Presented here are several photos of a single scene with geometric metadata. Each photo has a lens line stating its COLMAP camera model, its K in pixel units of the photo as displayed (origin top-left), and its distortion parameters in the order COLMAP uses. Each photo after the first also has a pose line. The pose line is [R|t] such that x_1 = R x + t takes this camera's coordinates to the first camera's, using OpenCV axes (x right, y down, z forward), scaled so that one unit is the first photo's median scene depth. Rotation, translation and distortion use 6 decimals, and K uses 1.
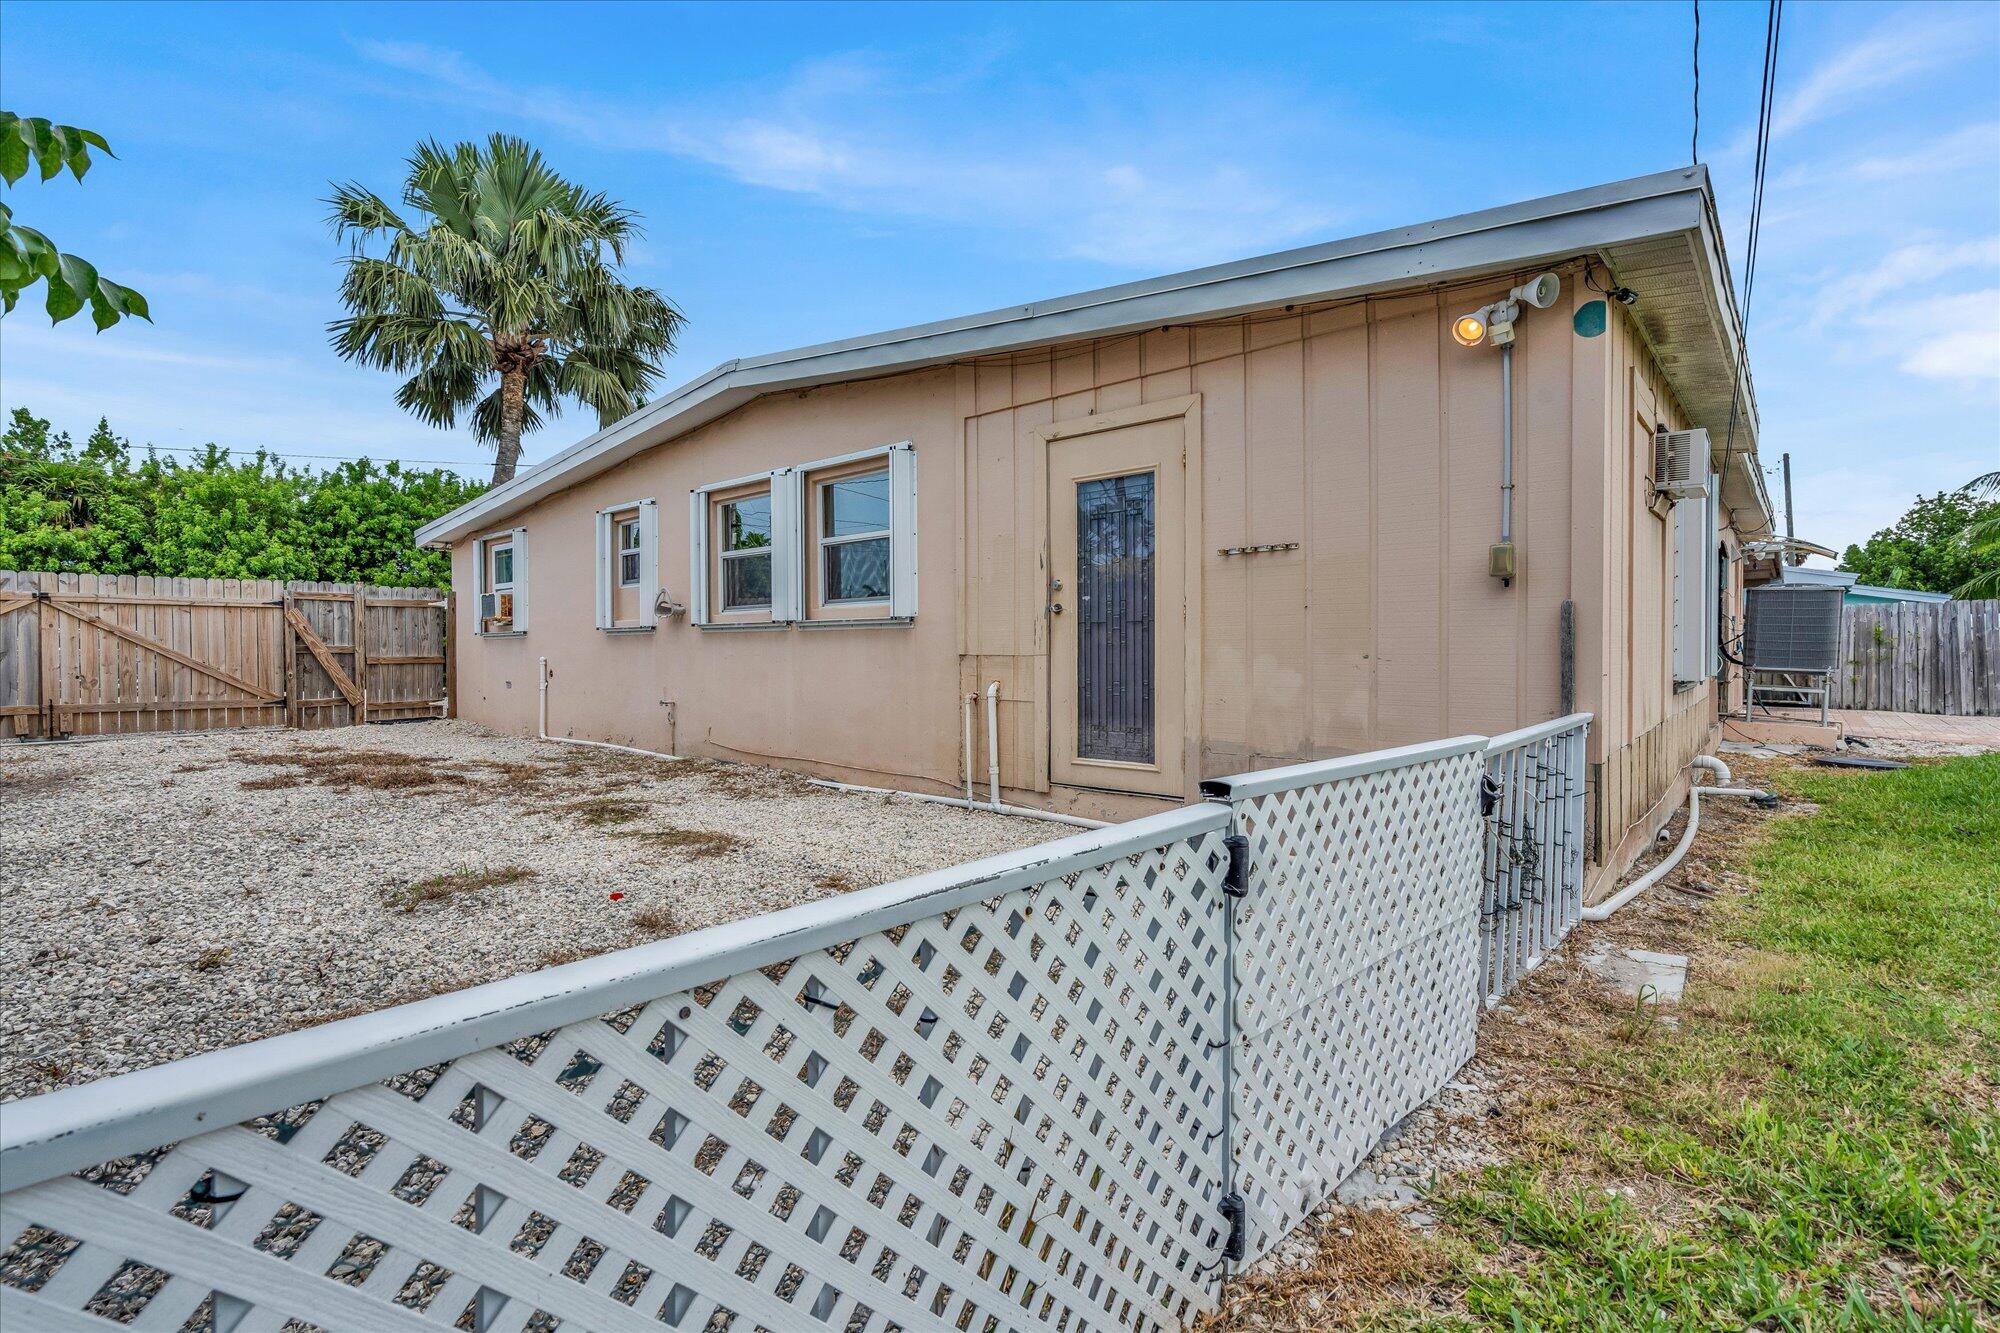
lens RADIAL K [[961.1, 0, 1009.2], [0, 961.1, 666.1], [0, 0, 1]] dist [0.000638, -0.000961]
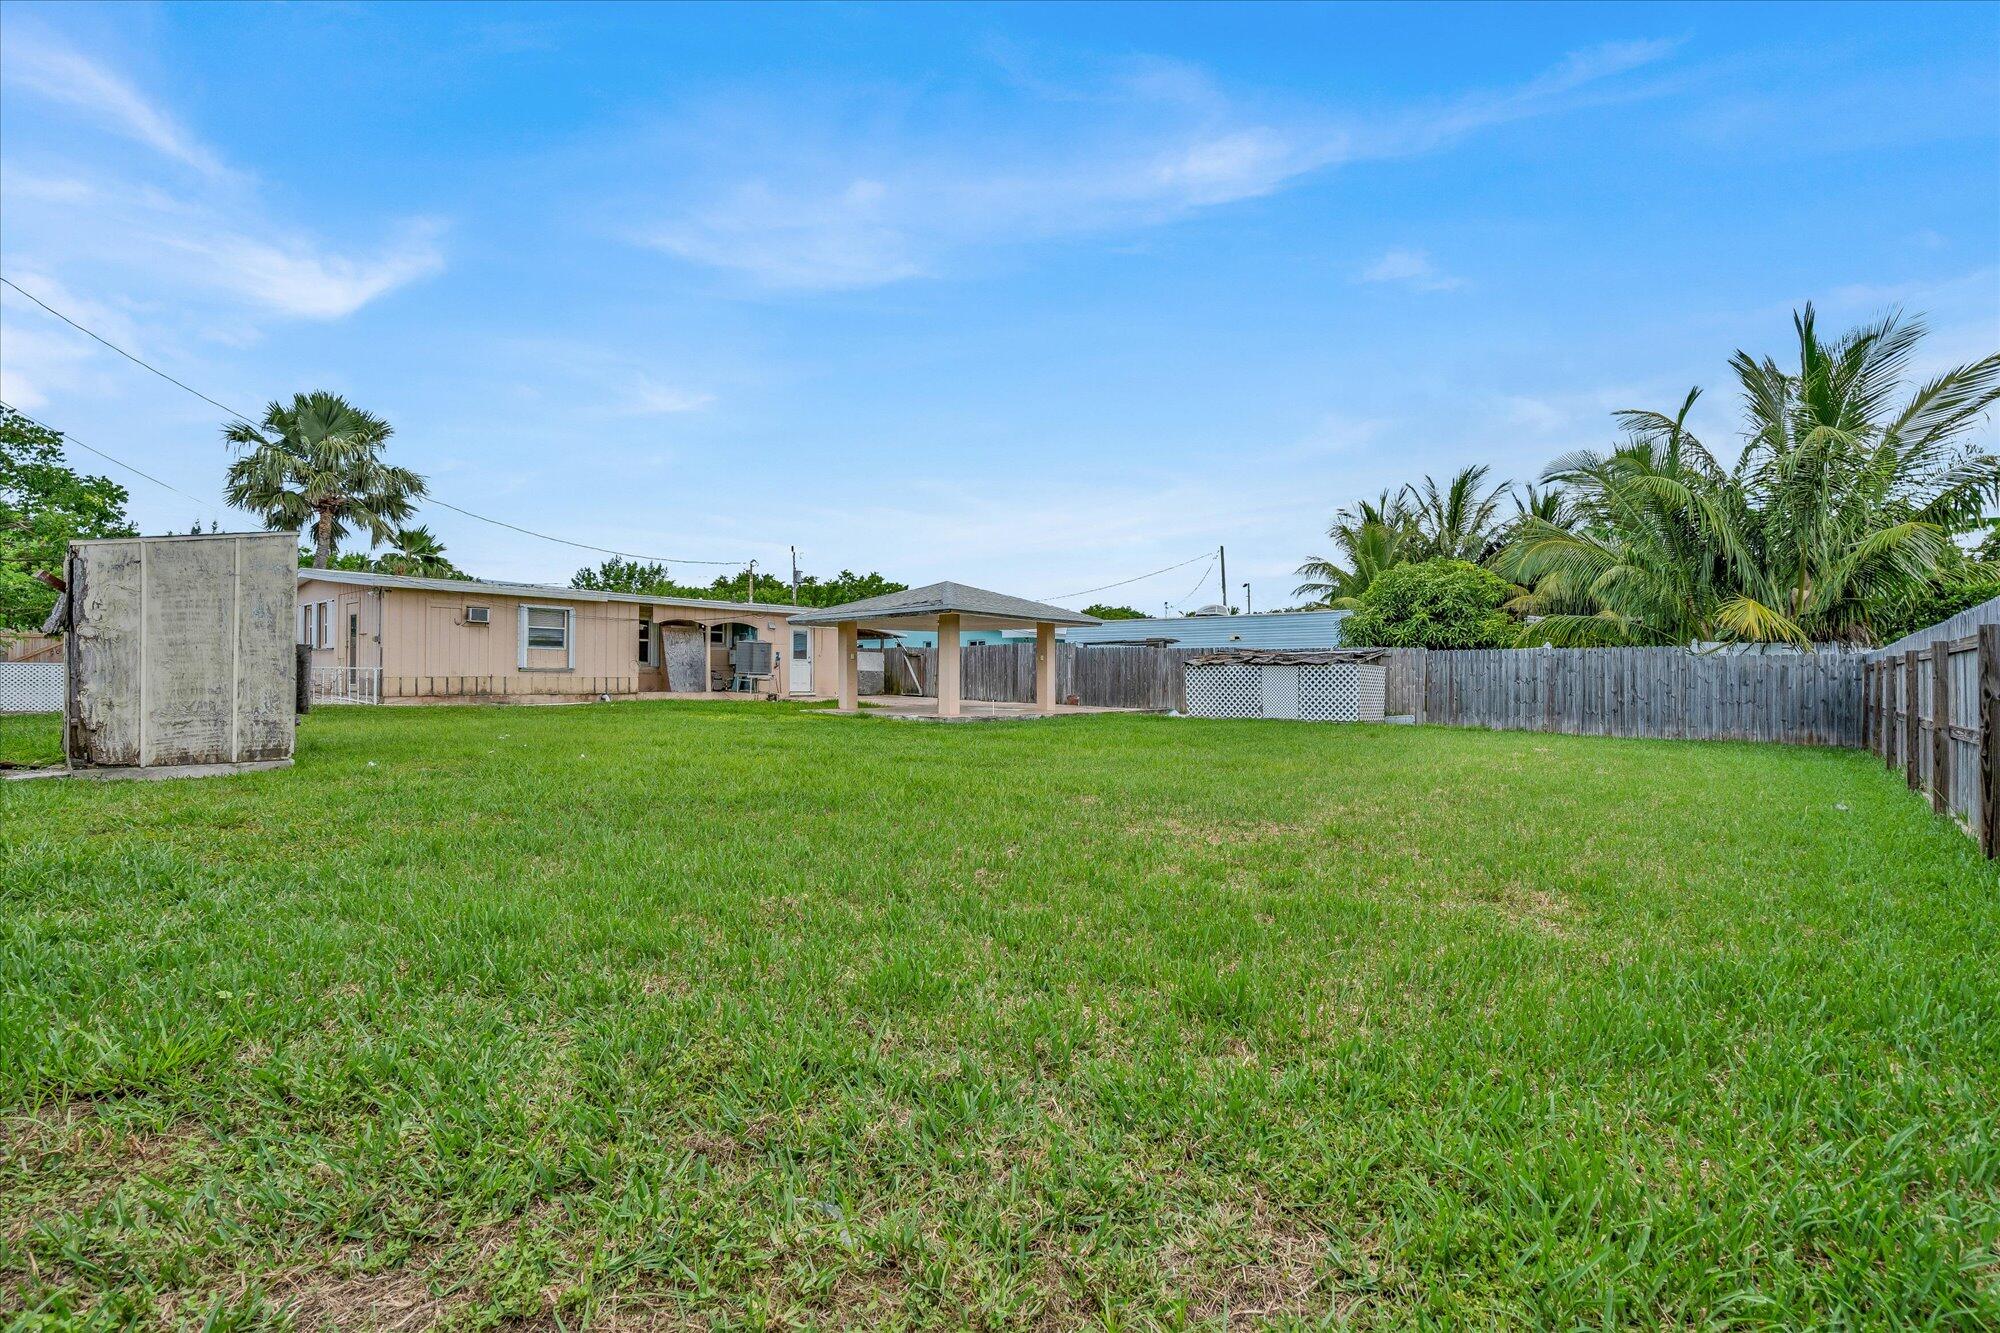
lens RADIAL K [[961.1, 0, 1002.4], [0, 961.1, 674.0], [0, 0, 1]] dist [0.000638, -0.000961]
pose [[0.999888, 0.013771, 0.005861, 0.753642], [-0.013625, 0.999612, -0.024301, 0.031598], [-0.006193, 0.024218, 0.999688, -0.822591]]
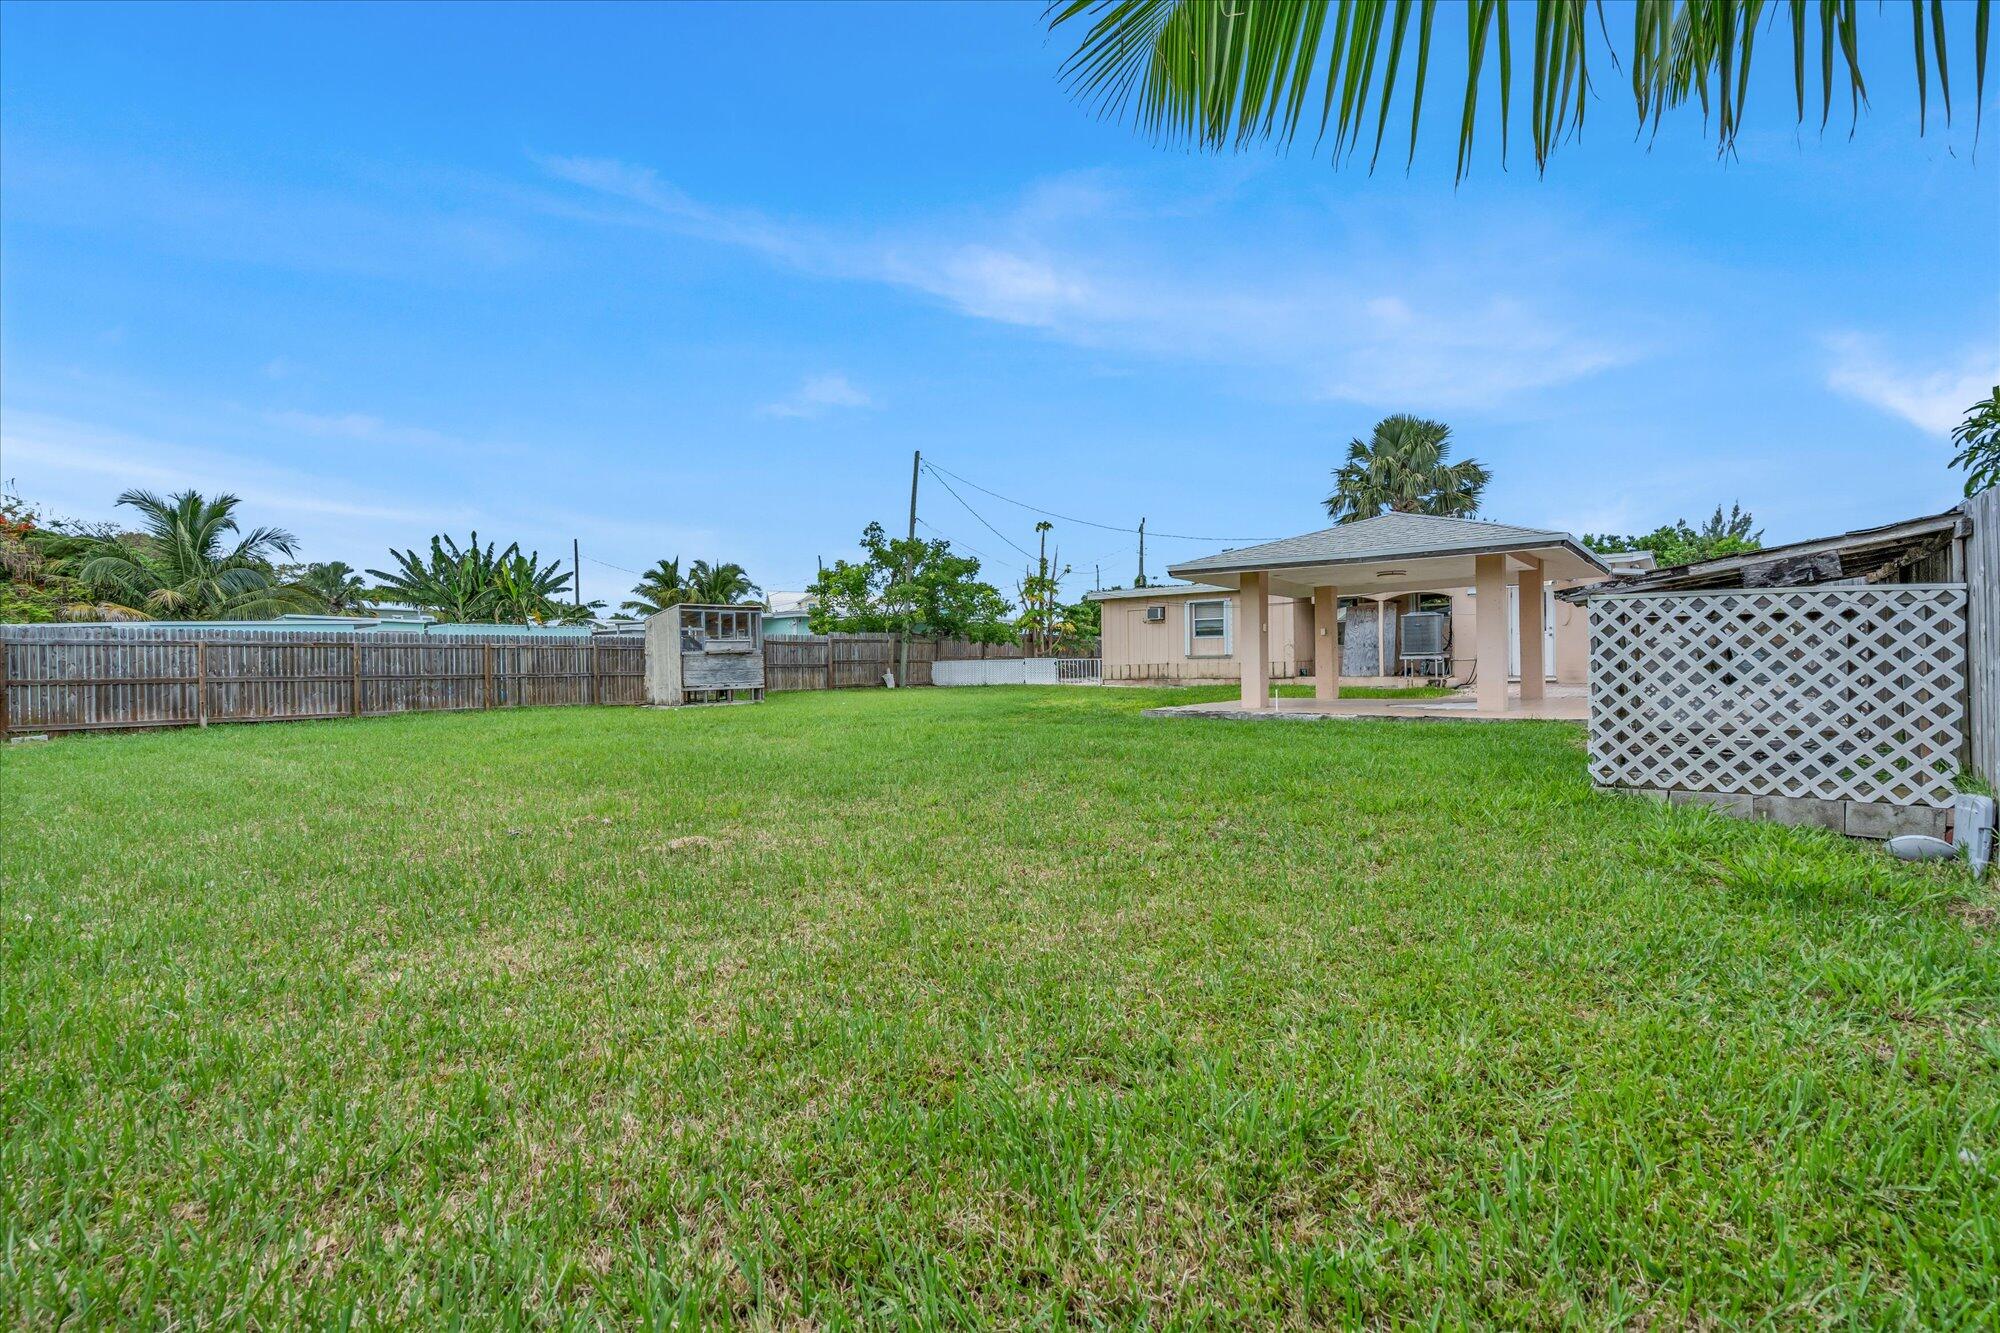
lens RADIAL K [[961.1, 0, 989.6], [0, 961.1, 672.5], [0, 0, 1]] dist [0.000638, -0.000961]
pose [[0.076492, 0.006161, -0.997051, 1.472774], [-0.006970, 0.999960, 0.005644, 0.022559], [0.997046, 0.006518, 0.076531, -0.064084]]
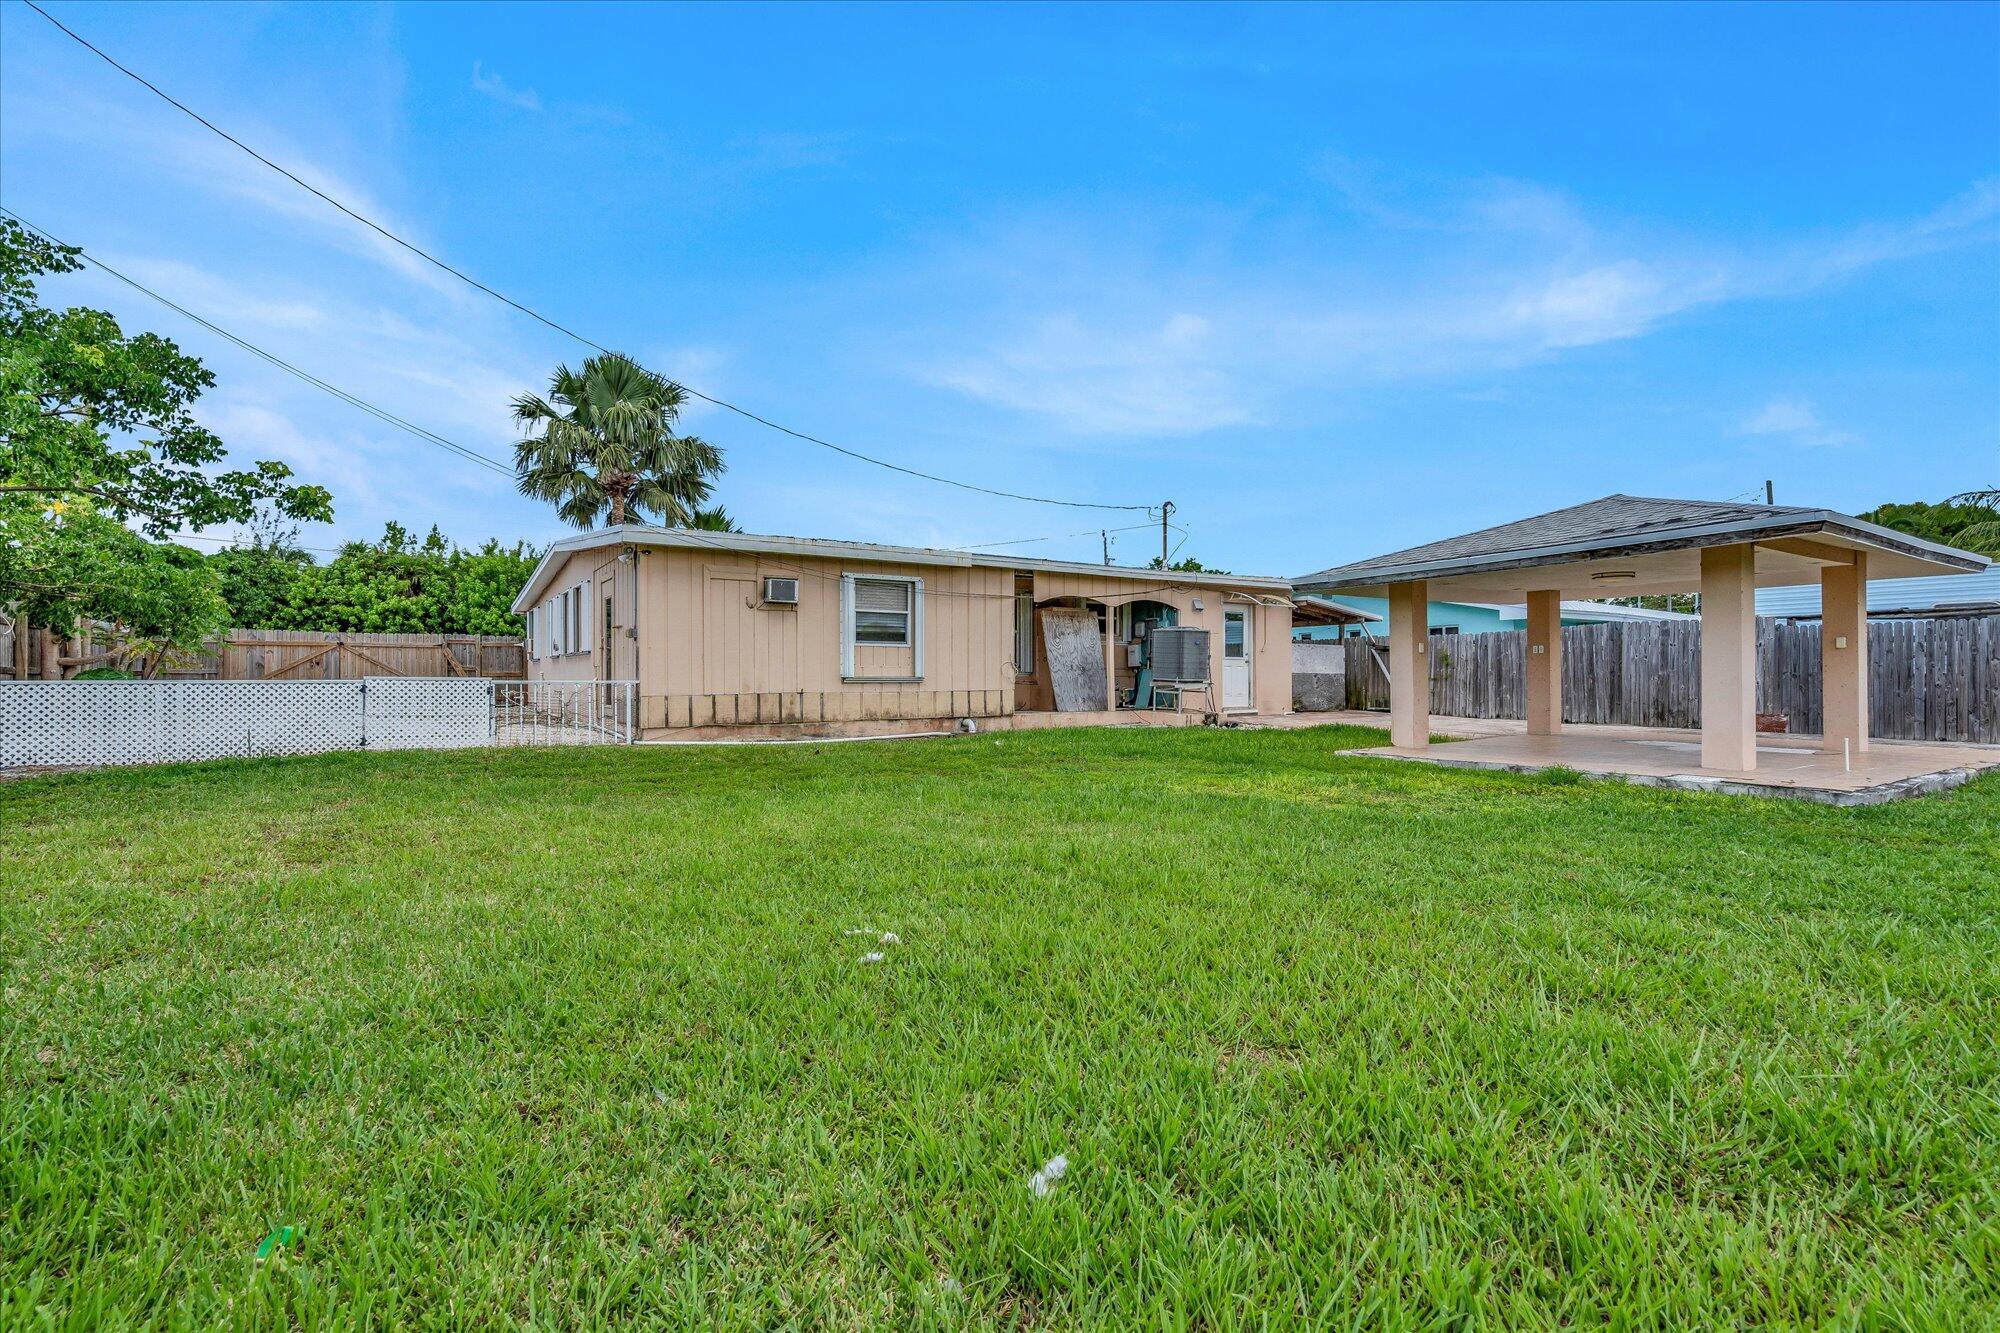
lens RADIAL K [[961.1, 0, 979.0], [0, 961.1, 673.6], [0, 0, 1]] dist [0.000638, -0.000961]
pose [[0.958344, 0.000215, -0.285618, 0.483354], [-0.007076, 0.999711, -0.022989, 0.017006], [0.285530, 0.024053, 0.958068, -0.322946]]
